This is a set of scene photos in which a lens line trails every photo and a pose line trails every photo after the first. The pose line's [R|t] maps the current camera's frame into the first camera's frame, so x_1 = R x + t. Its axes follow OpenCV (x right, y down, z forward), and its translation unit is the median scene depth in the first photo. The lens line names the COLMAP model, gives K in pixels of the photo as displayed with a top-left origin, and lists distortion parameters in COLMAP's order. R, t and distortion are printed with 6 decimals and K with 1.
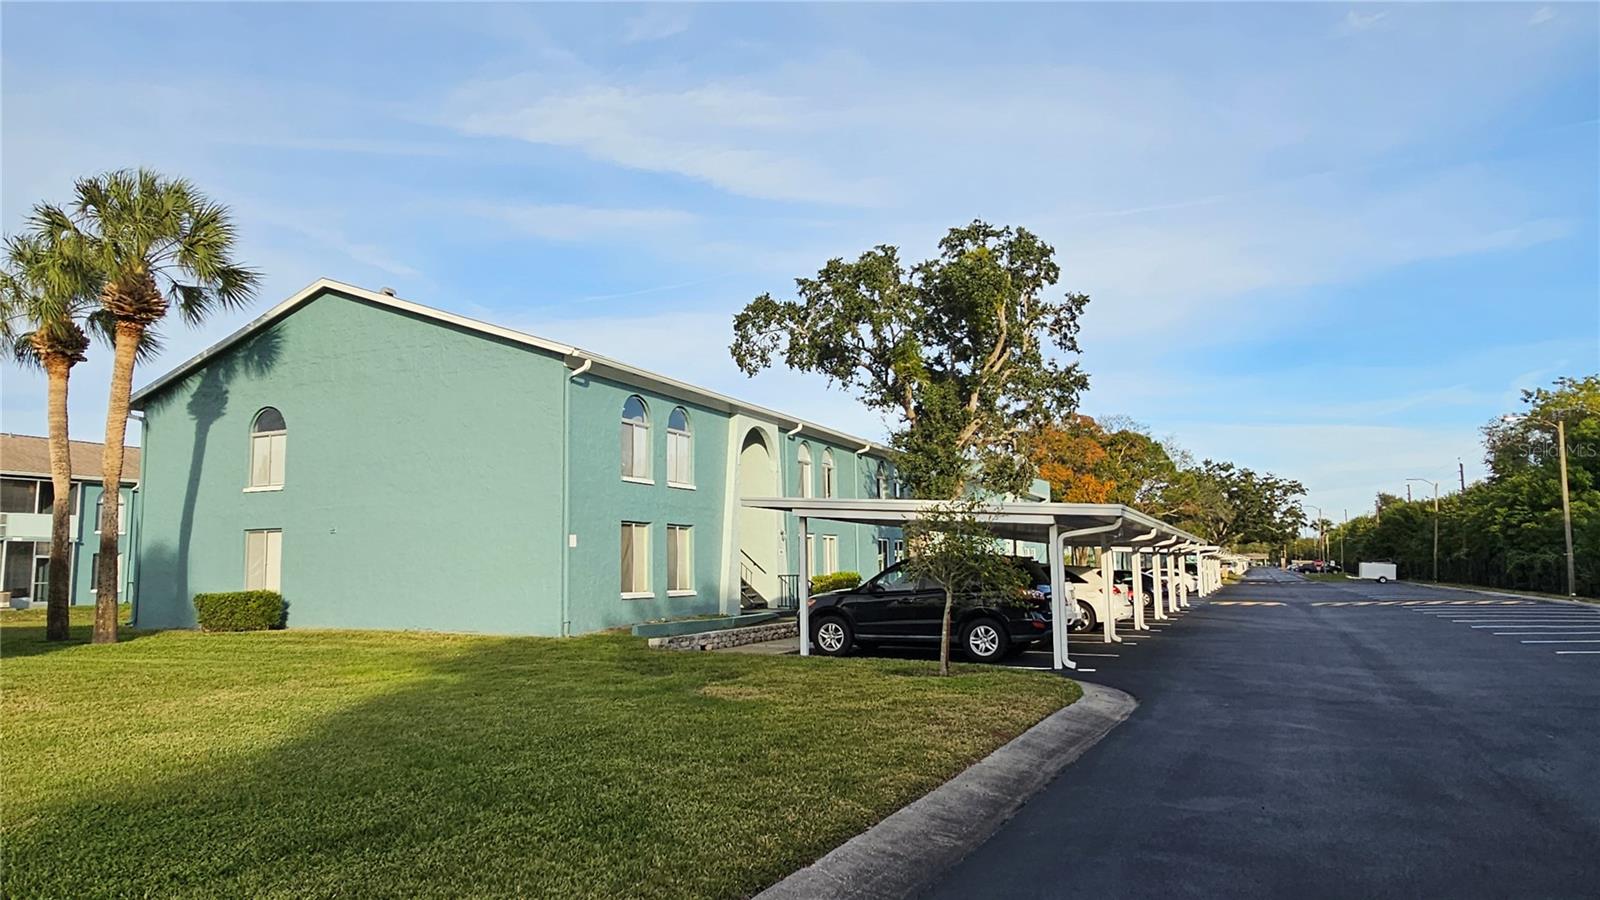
lens RADIAL K [[996.8, 0, 801.3], [0, 996.8, 470.9], [0, 0, 1]] dist [0.001824, 0.001265]
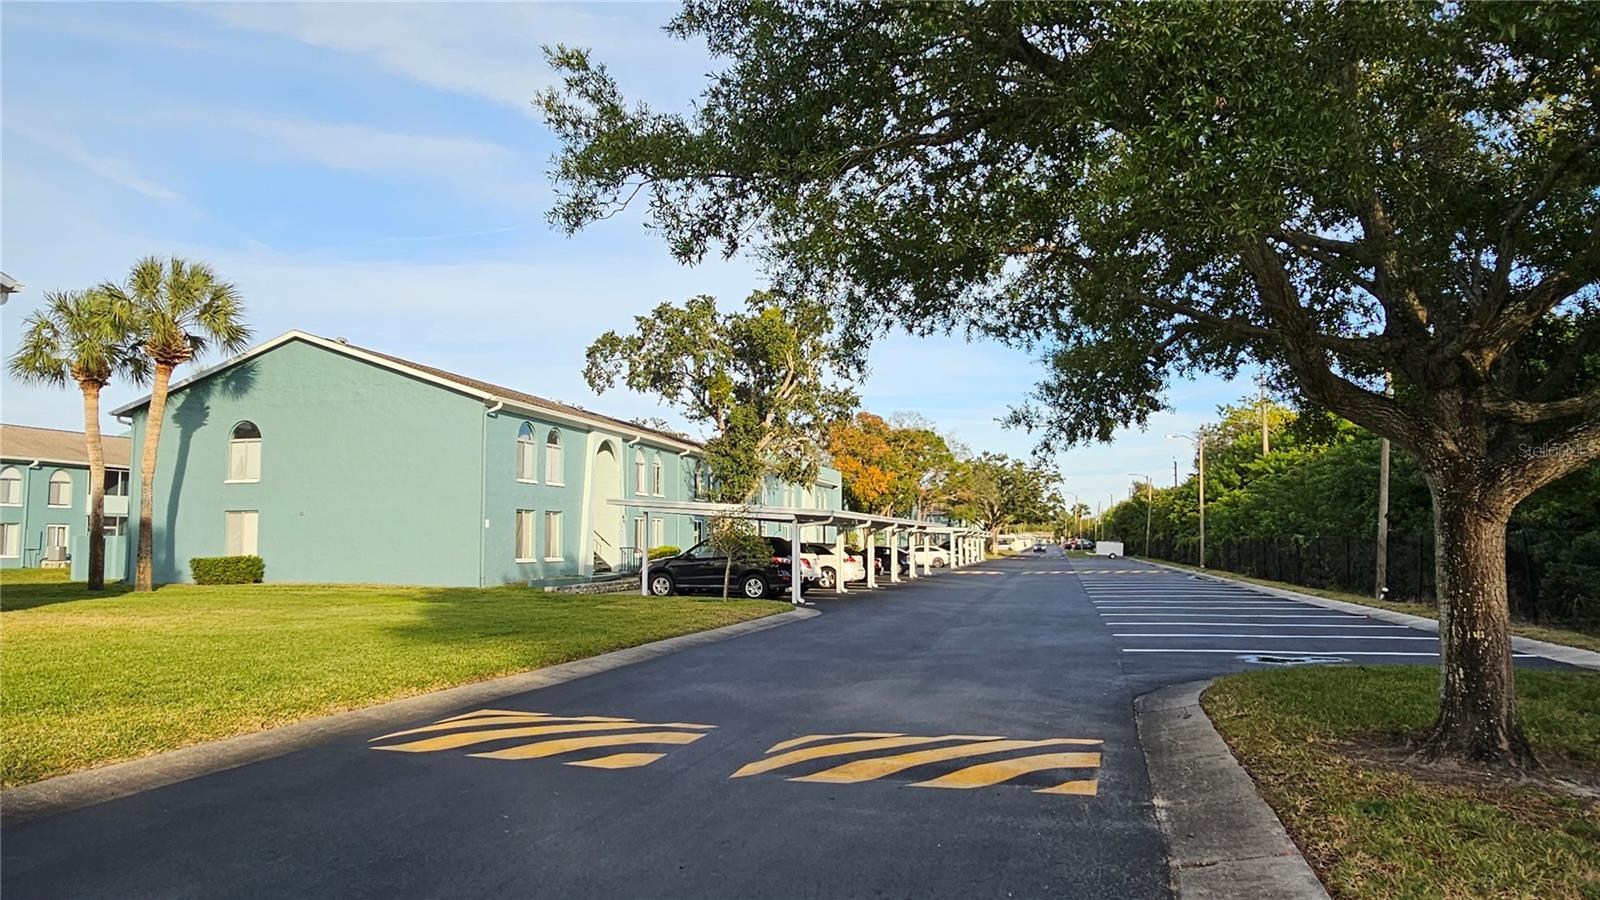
lens RADIAL K [[996.8, 0, 801.3], [0, 996.8, 470.9], [0, 0, 1]] dist [0.001824, 0.001265]
pose [[0.983812, 0.022093, 0.177836, -0.019824], [-0.026682, 0.999369, 0.023454, -0.032897], [-0.177205, -0.027820, 0.983781, -0.322039]]
